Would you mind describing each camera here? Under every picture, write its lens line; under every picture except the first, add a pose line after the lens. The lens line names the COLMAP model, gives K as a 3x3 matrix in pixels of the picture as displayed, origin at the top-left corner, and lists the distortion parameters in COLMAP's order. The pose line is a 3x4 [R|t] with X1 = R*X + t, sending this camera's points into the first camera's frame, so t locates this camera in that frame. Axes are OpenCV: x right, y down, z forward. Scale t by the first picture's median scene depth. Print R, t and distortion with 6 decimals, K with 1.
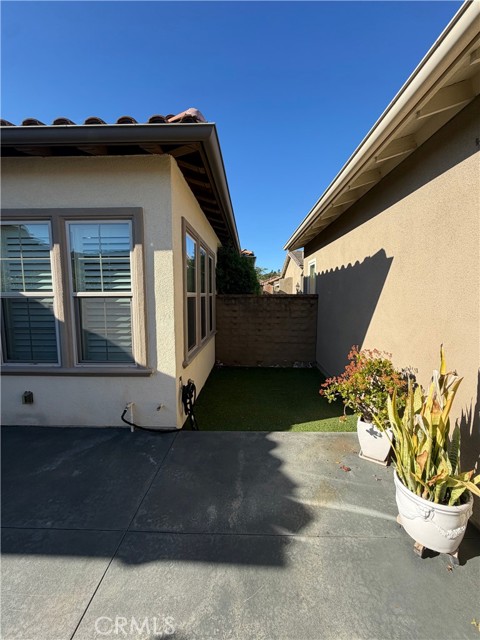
lens RADIAL K [[255.0, 0, 241.3], [0, 255.0, 317.7], [0, 0, 1]] dist [-0.000944, -0.000082]
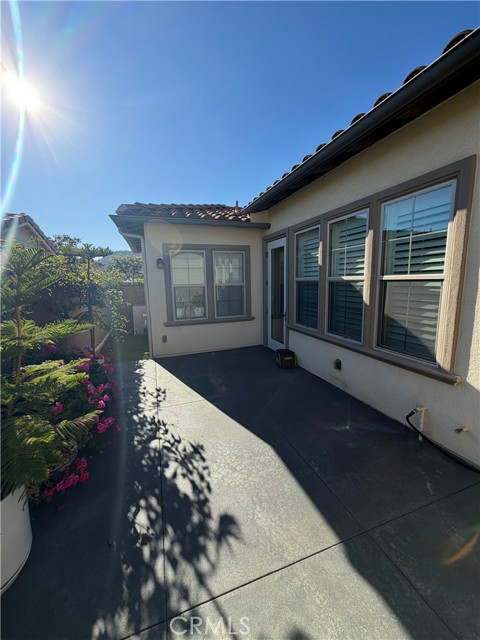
lens RADIAL K [[255.0, 0, 241.3], [0, 255.0, 317.7], [0, 0, 1]] dist [-0.000944, -0.000082]
pose [[0.362965, 0.131858, -0.922426, 0.088142], [-0.070749, 0.990979, 0.113818, -0.011600], [0.929113, 0.023949, 0.369019, 0.124067]]
